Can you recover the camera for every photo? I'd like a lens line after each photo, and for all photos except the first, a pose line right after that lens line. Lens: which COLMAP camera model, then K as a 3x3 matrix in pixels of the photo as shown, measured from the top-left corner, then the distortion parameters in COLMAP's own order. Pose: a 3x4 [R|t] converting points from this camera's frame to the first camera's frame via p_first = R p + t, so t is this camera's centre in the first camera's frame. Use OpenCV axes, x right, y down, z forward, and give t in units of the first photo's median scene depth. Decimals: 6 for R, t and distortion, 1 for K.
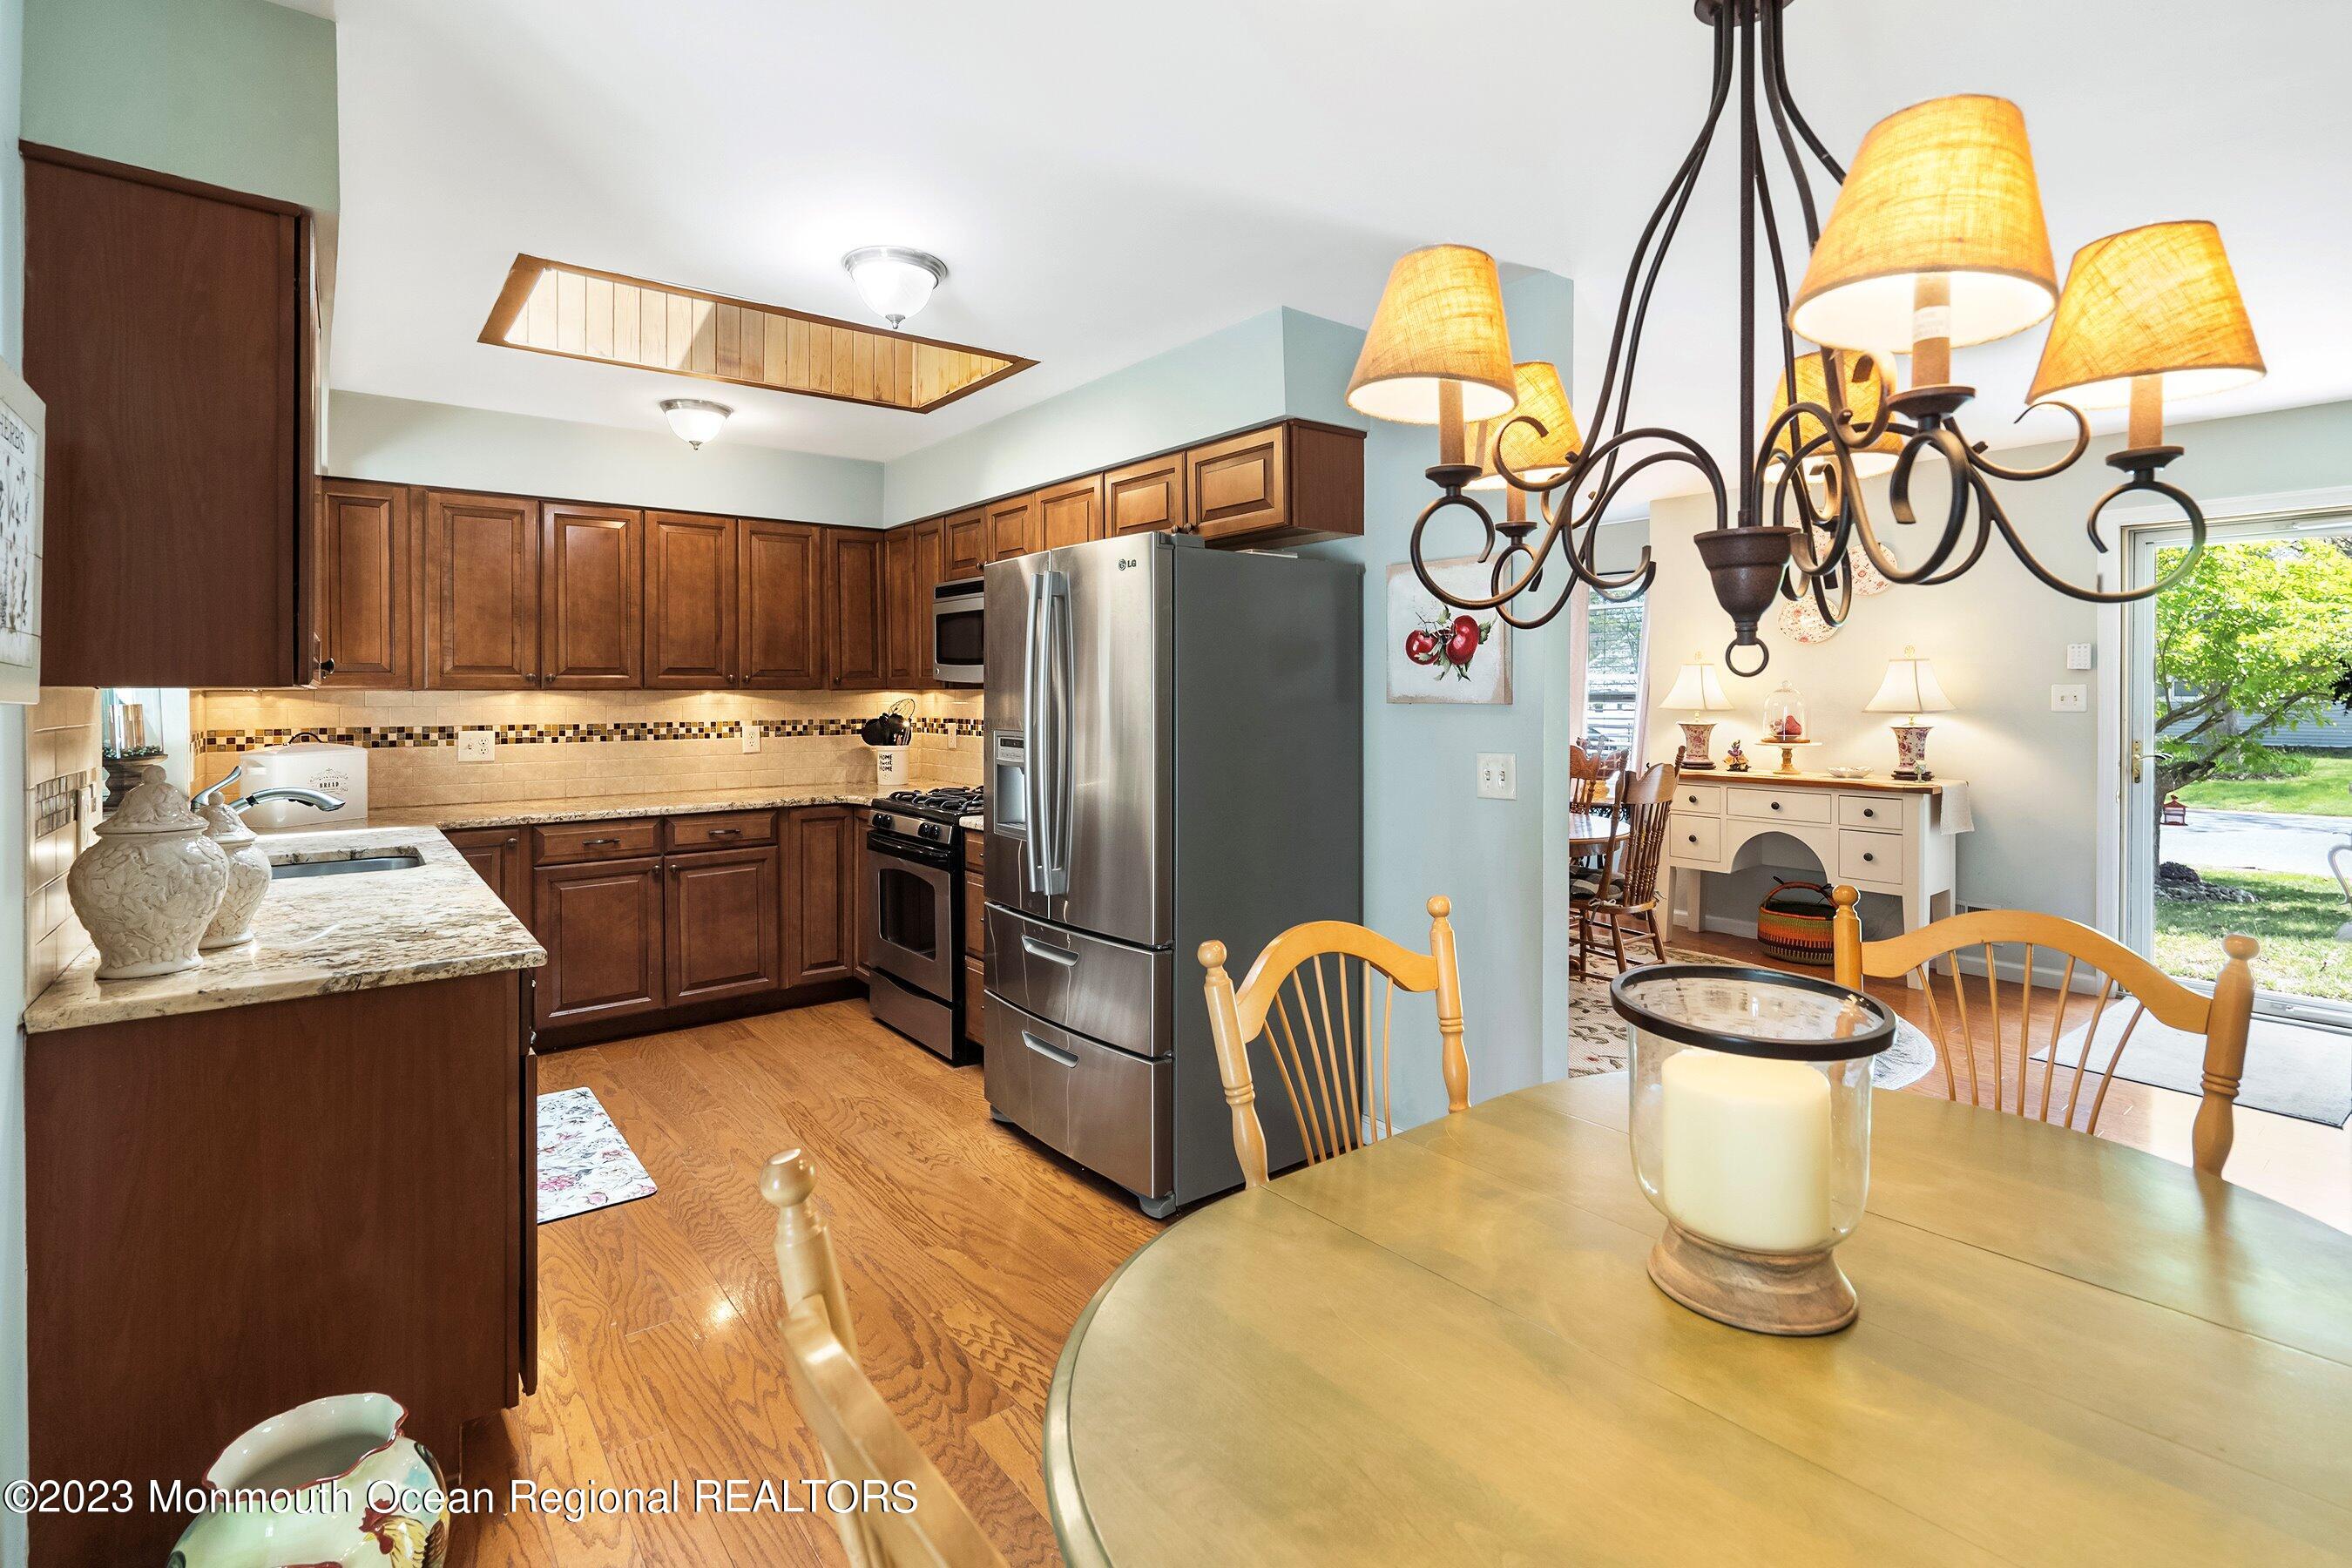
lens RADIAL K [[1107.4, 0, 1149.1], [0, 1107.4, 667.0], [0, 0, 1]] dist [-0.003376, 0.000174]
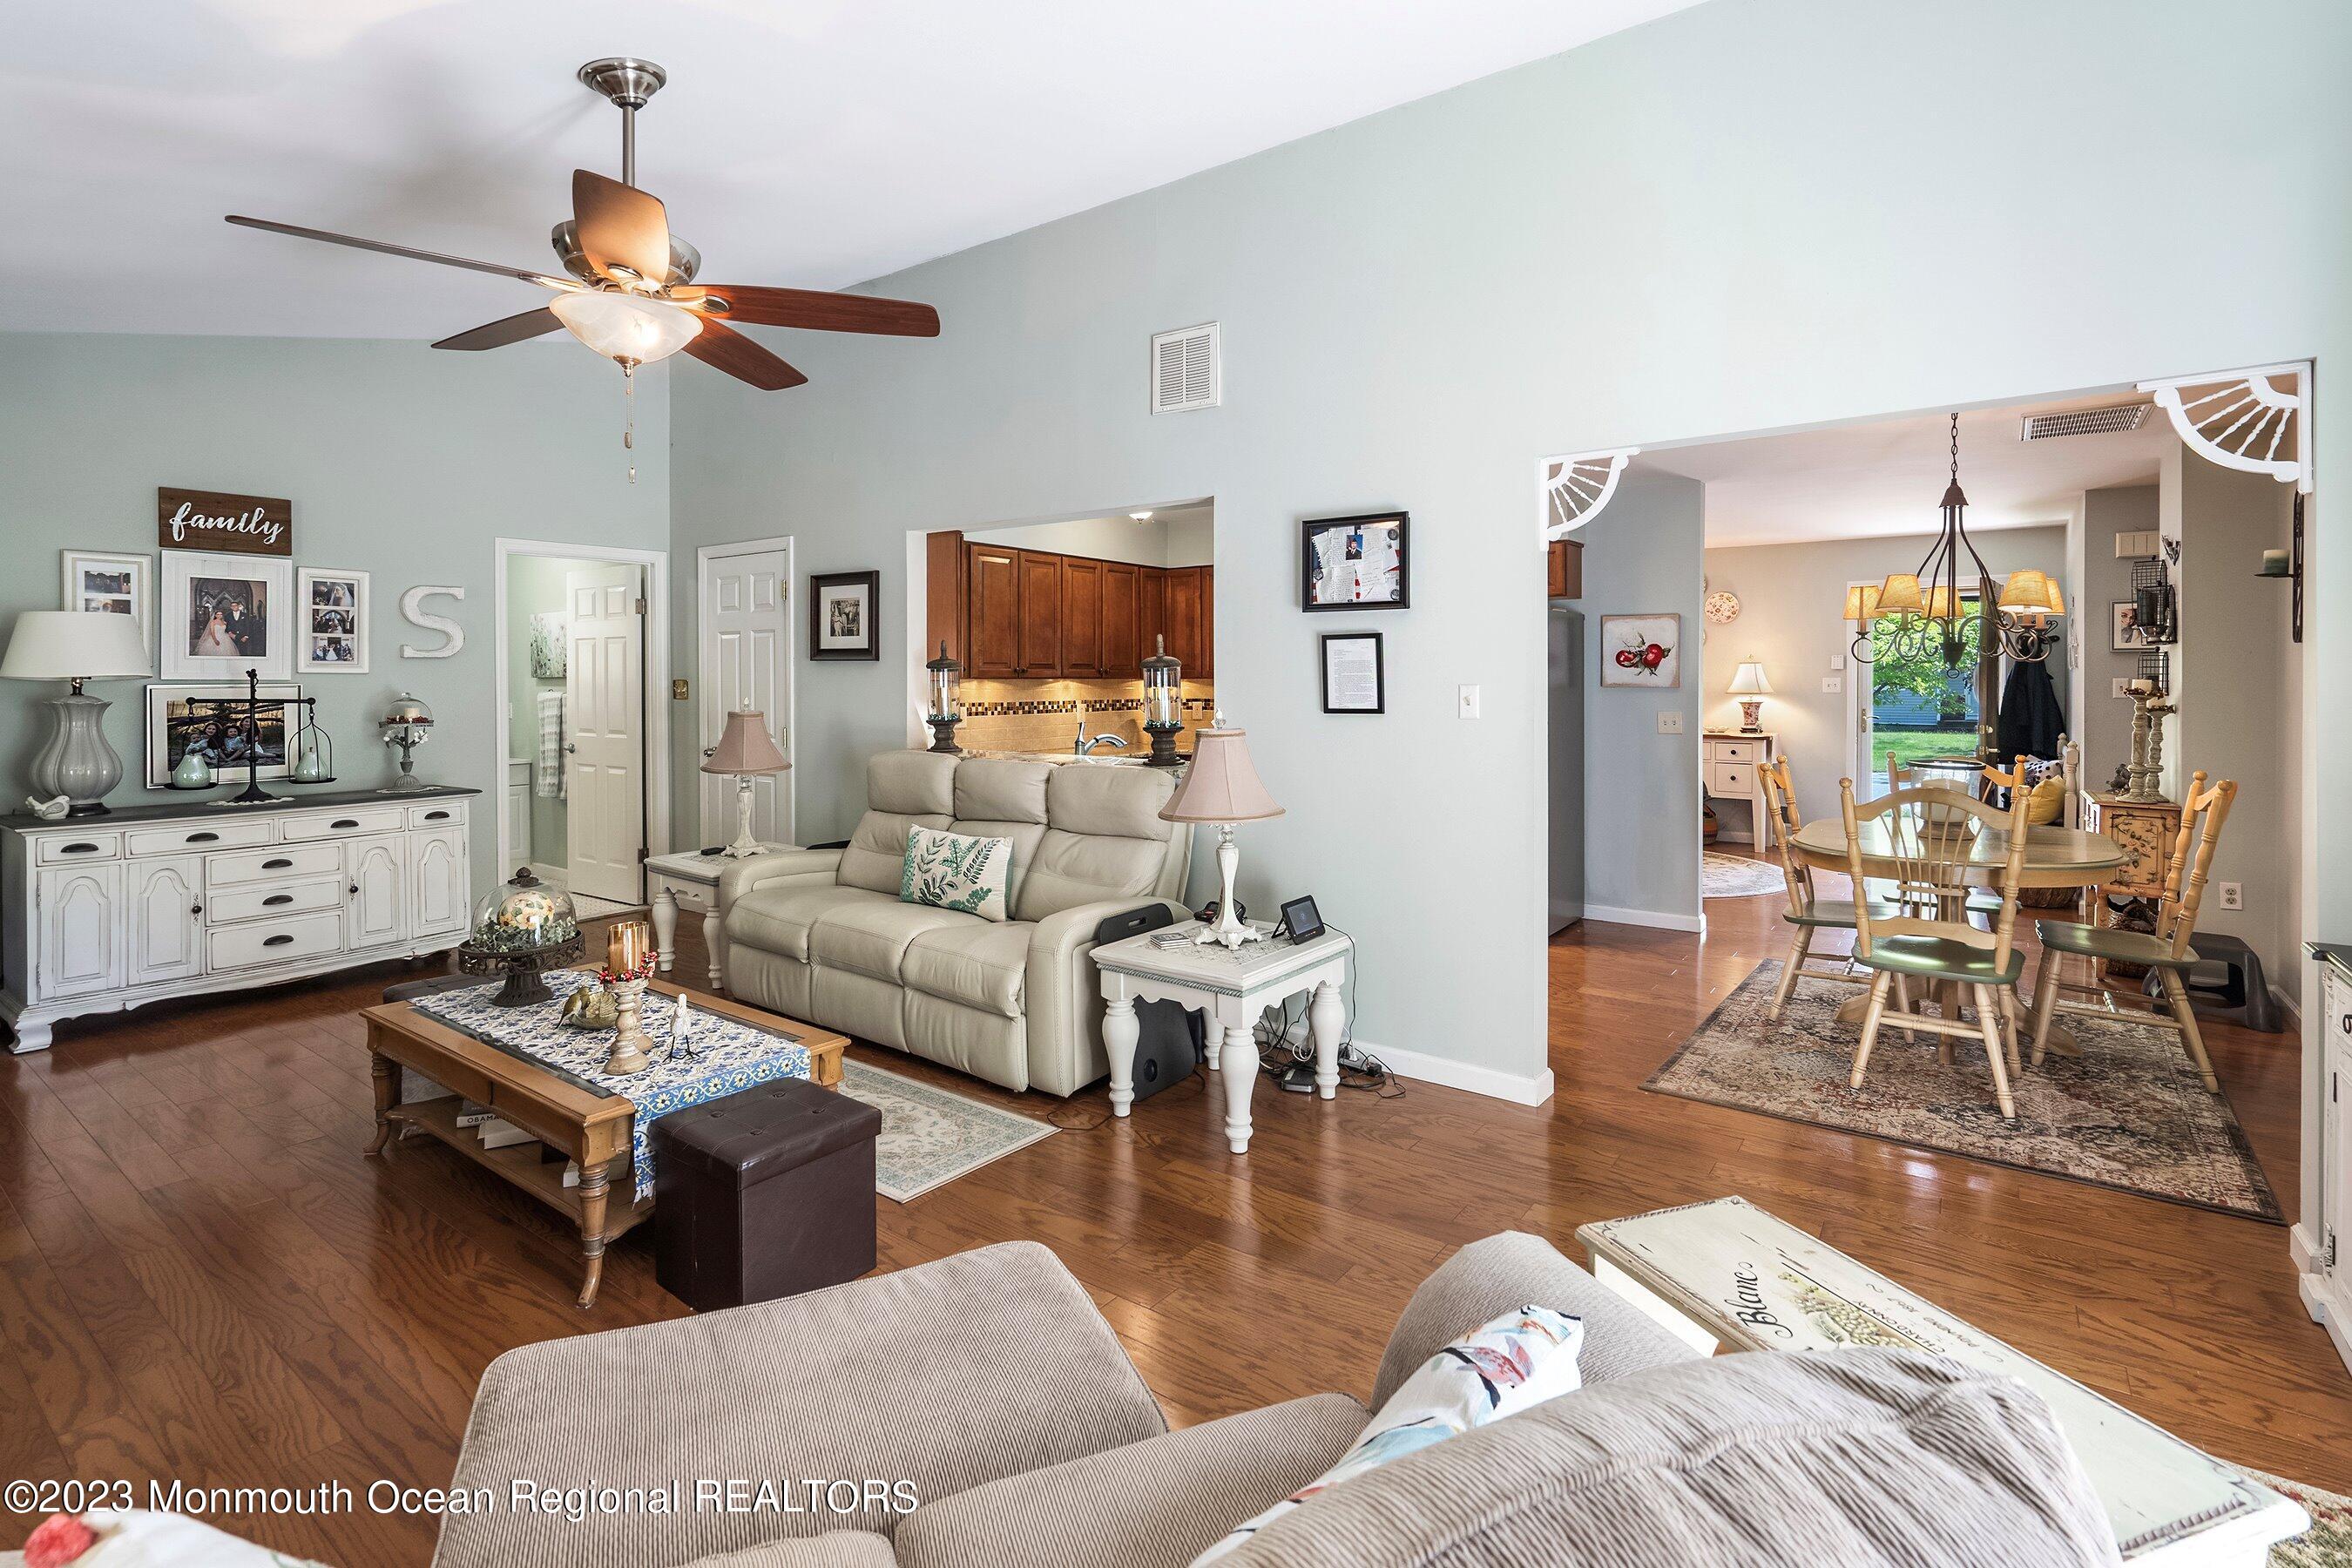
lens RADIAL K [[1120.5, 0, 1166.9], [0, 1120.5, 685.2], [0, 0, 1]] dist [-0.005020, 0.000108]
pose [[0.961489, 0.001090, 0.274843, -0.837738], [-0.008621, 0.999620, 0.026194, -0.012575], [-0.274710, -0.027554, 0.961132, -0.535511]]
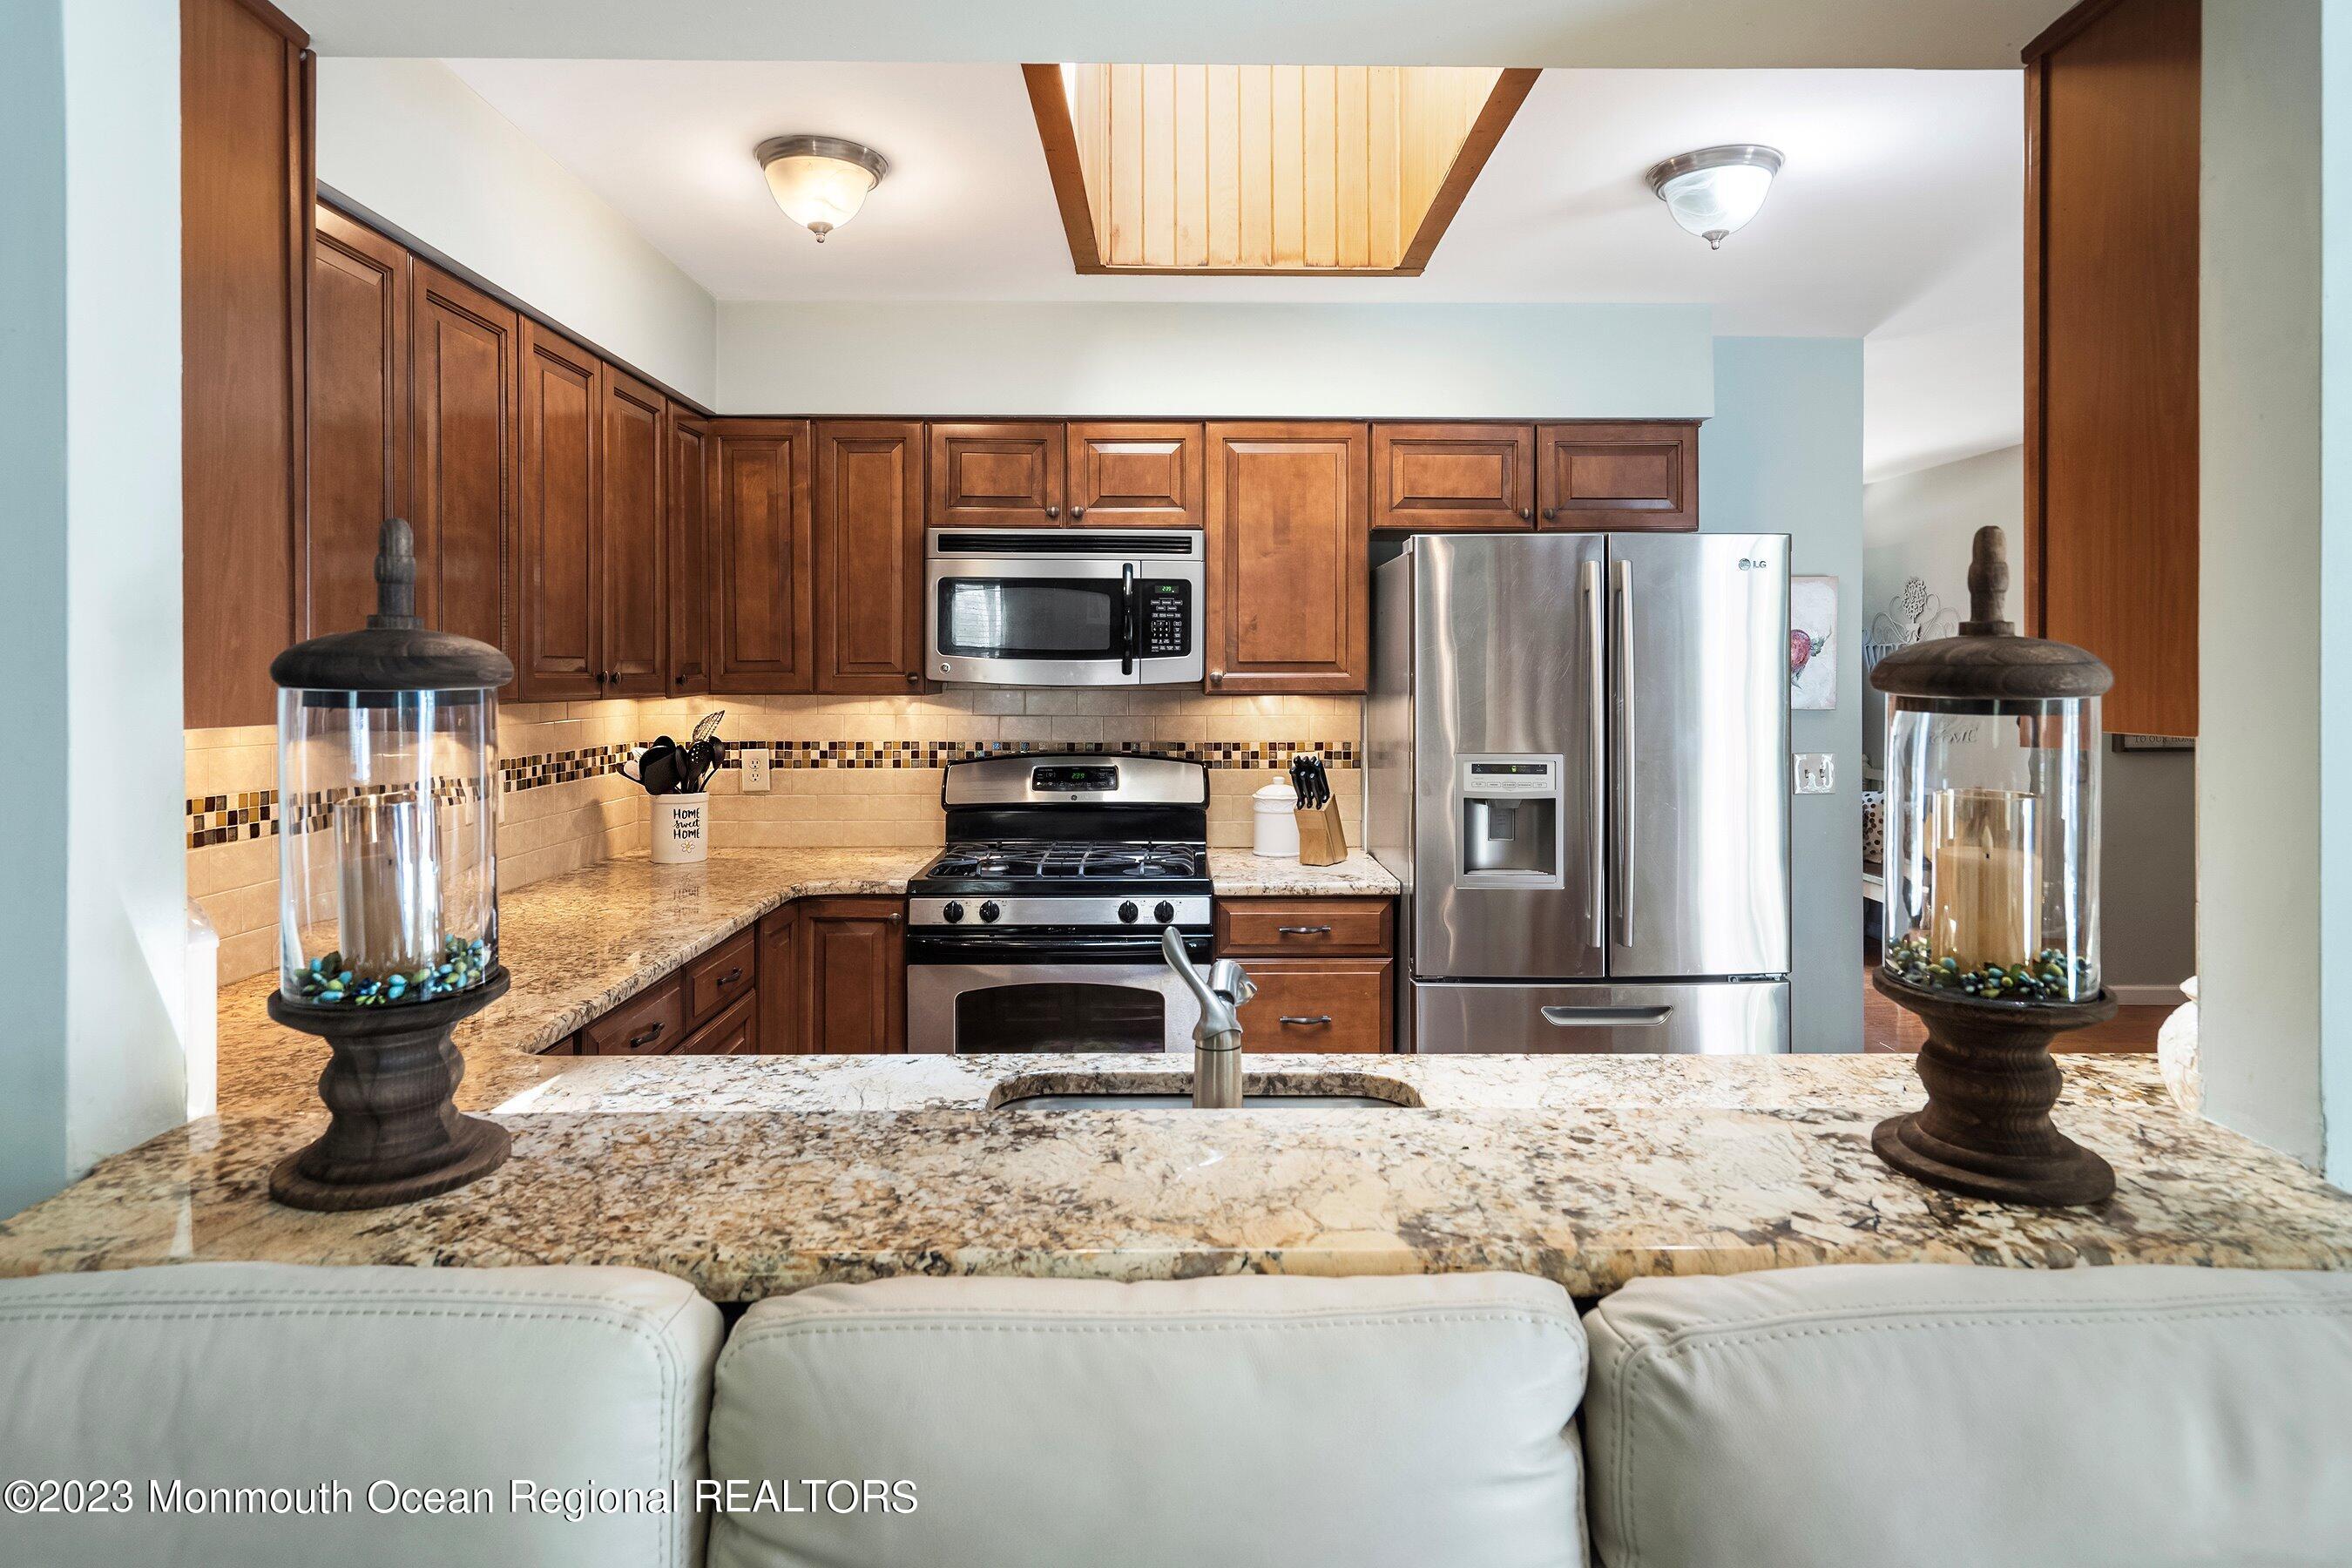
lens RADIAL K [[1347.2, 0, 1179.3], [0, 1347.2, 670.9], [0, 0, 1]] dist [0.001090, 0.000097]
pose [[0.597310, 0.004247, 0.801999, -0.851549], [-0.019538, 0.999766, 0.009258, -0.004339], [-0.801773, -0.021199, 0.597253, 0.510161]]
